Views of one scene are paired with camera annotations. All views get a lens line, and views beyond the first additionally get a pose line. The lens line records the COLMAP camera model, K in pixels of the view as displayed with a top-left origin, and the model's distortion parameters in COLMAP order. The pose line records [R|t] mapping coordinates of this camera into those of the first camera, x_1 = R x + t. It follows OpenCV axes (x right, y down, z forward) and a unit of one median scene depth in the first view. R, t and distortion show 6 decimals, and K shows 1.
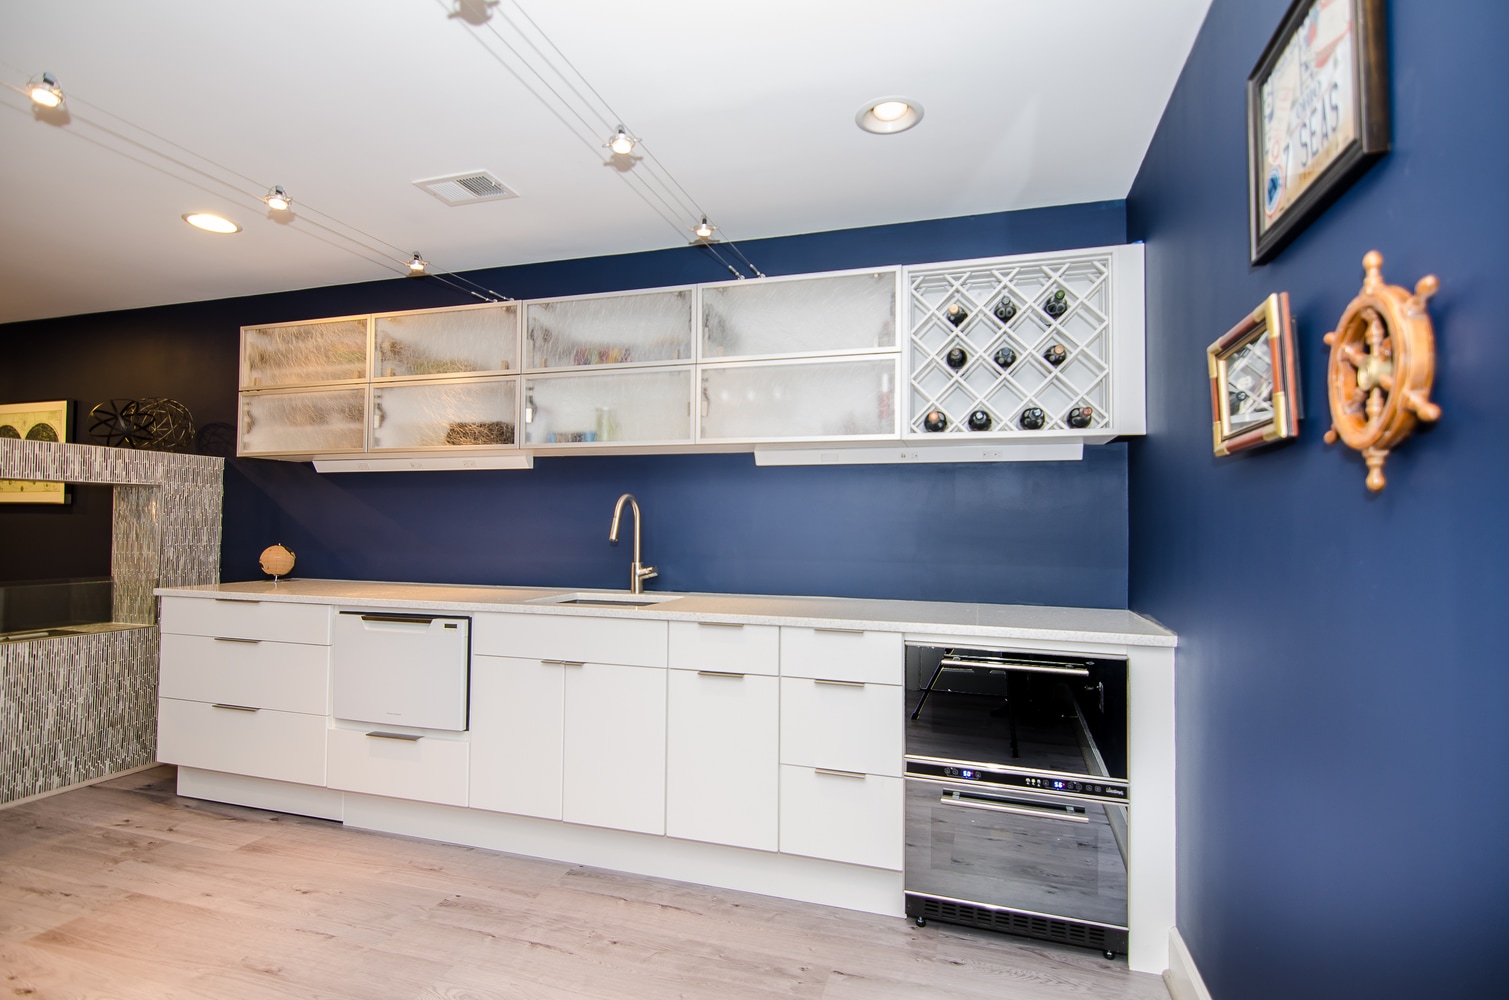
lens RADIAL K [[729.0, 0, 753.9], [0, 729.0, 501.2], [0, 0, 1]] dist [-0.000600, -0.003243]
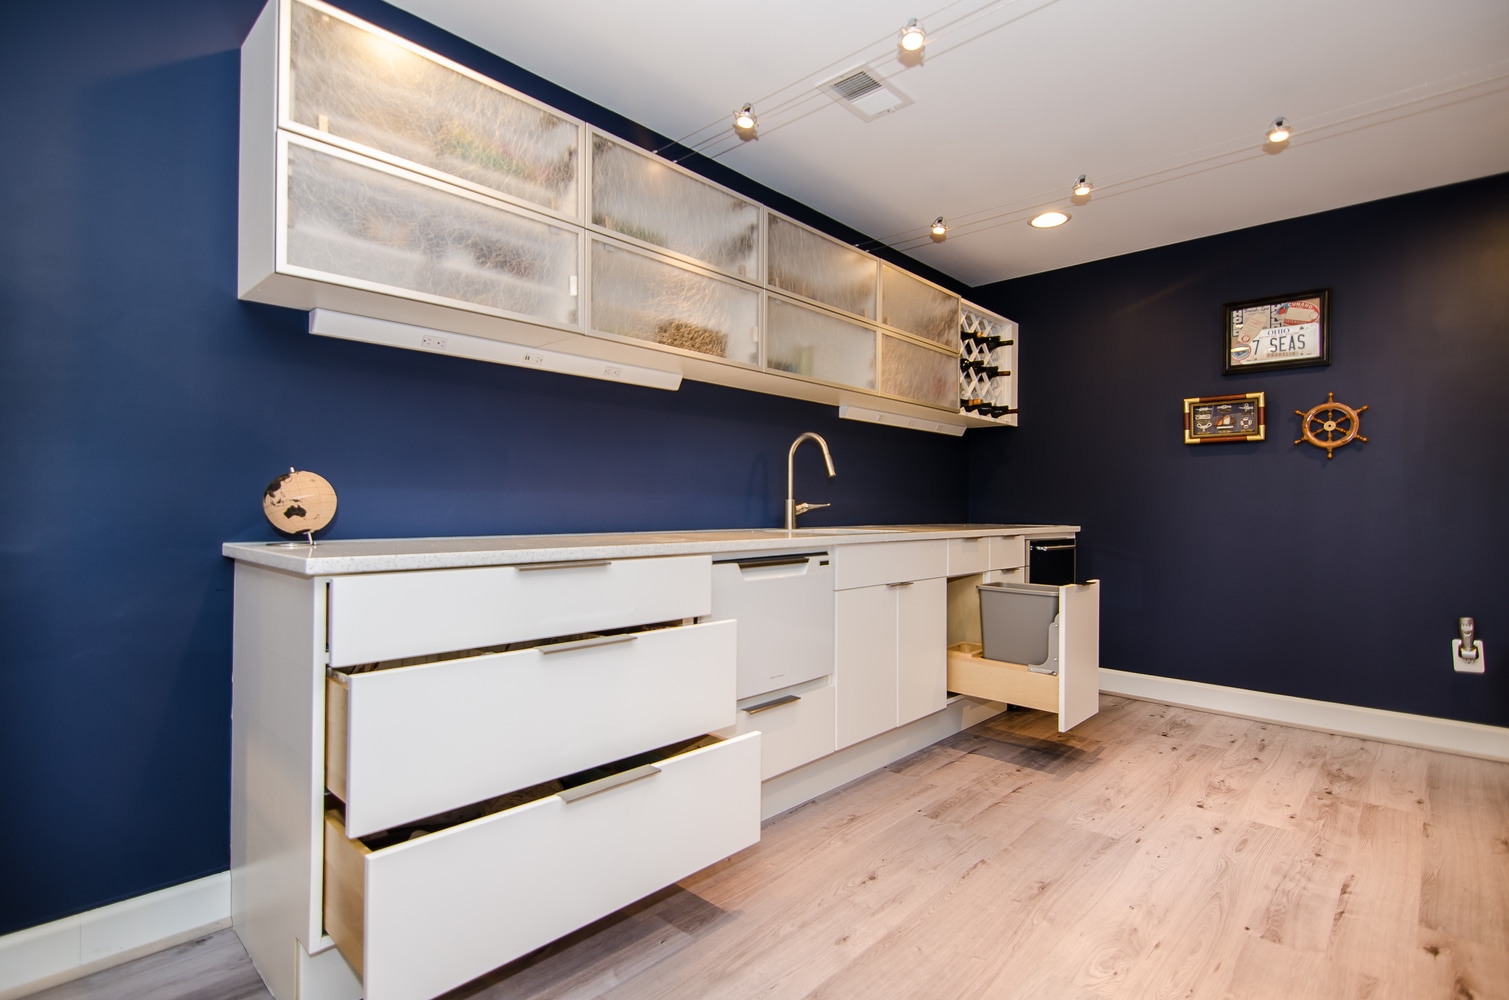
lens RADIAL K [[729.0, 0, 751.8], [0, 729.0, 503.8], [0, 0, 1]] dist [-0.000600, -0.003243]
pose [[0.442306, -0.002142, 0.896862, -1.091277], [-0.034814, 0.999202, 0.019555, 0.071064], [-0.896188, -0.039872, 0.441879, 0.586293]]
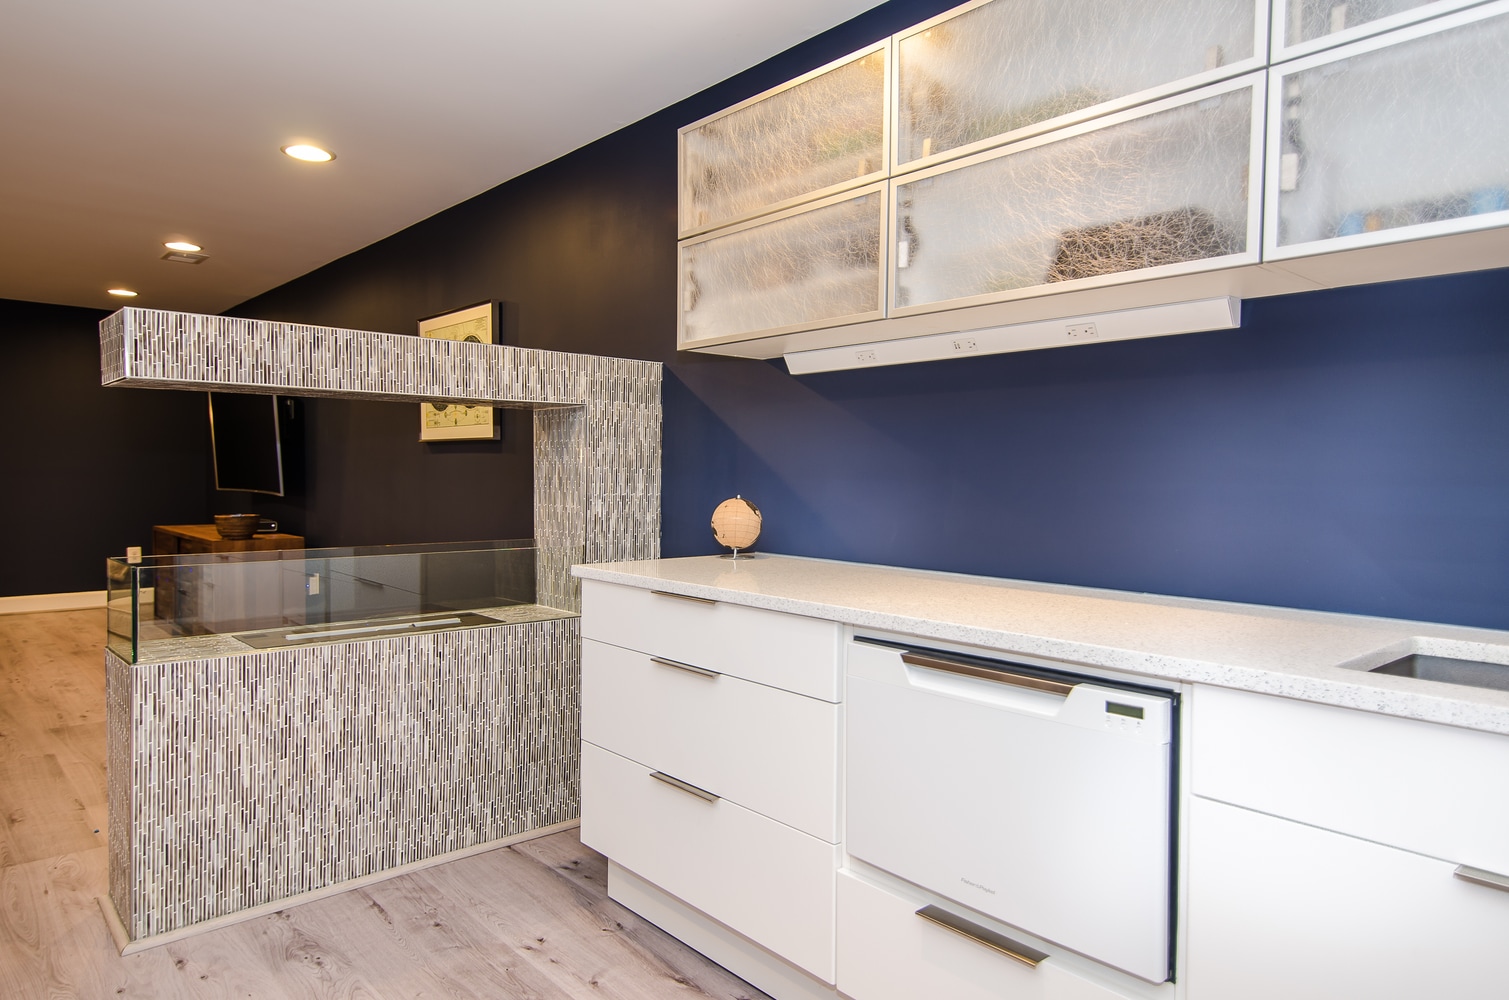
lens RADIAL K [[936.5, 0, 756.9], [0, 936.5, 498.5], [0, 0, 1]] dist [0.020454, -0.001288]
pose [[0.858201, 0.014296, -0.513115, -0.280730], [0.014486, 0.998539, 0.052049, 0.024150], [0.513110, -0.052101, 0.856740, 0.401118]]
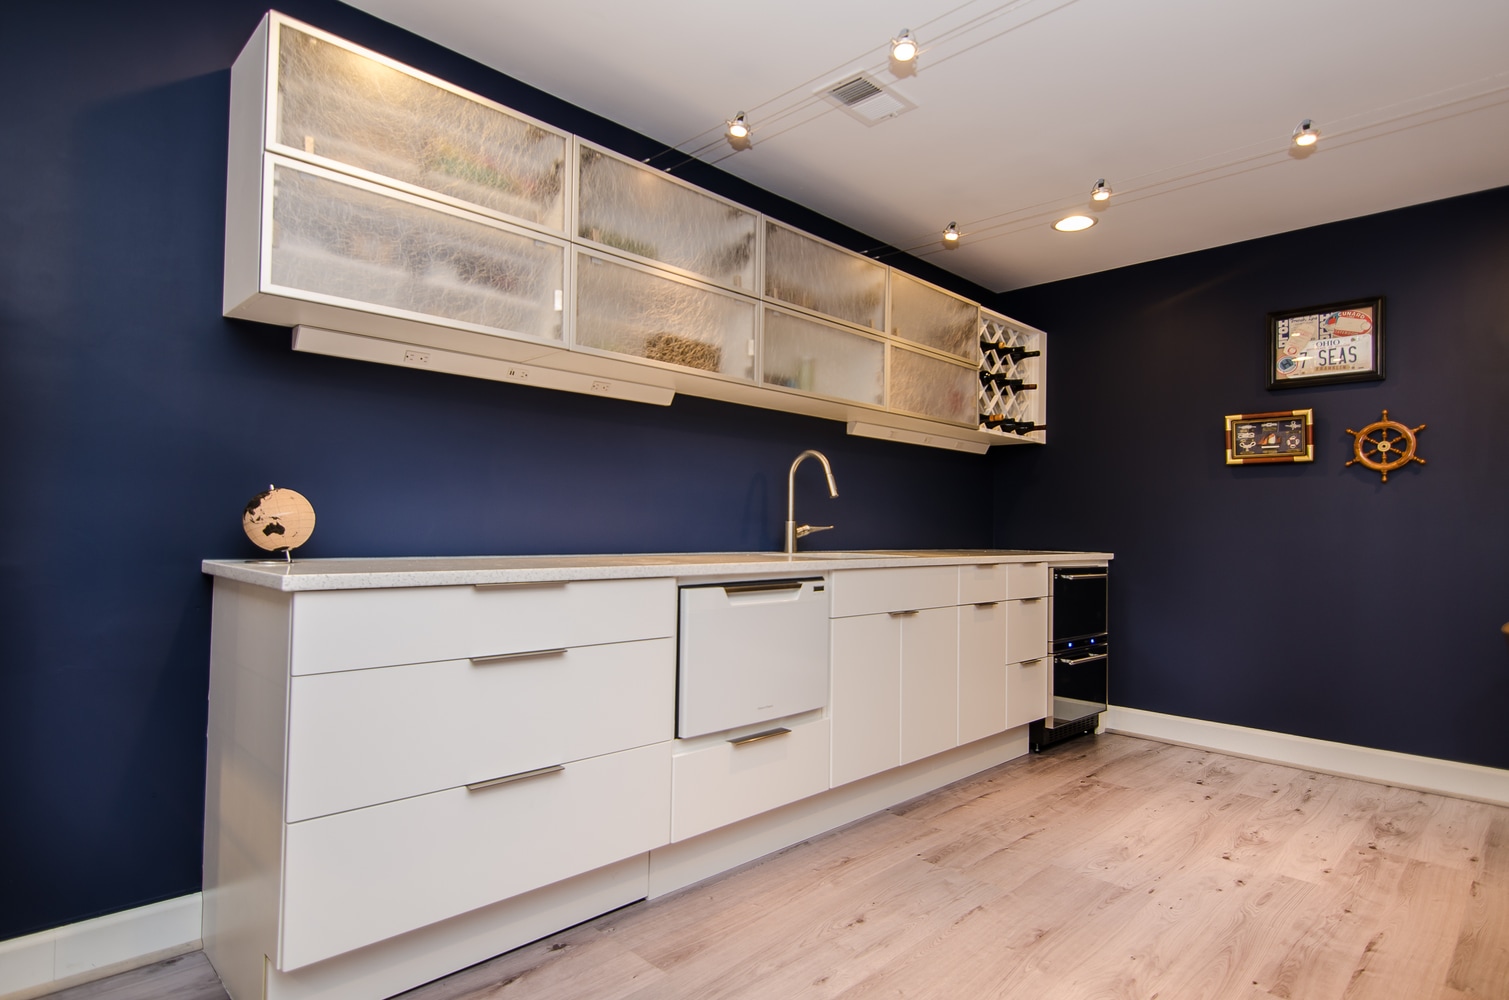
lens RADIAL K [[809.4, 0, 743.0], [0, 809.4, 508.5], [0, 0, 1]] dist [0.000693, -0.003883]
pose [[0.475519, 0.020425, 0.879468, -1.118795], [-0.043612, 0.999048, 0.000378, 0.068484], [-0.878624, -0.038535, 0.475957, 0.538431]]
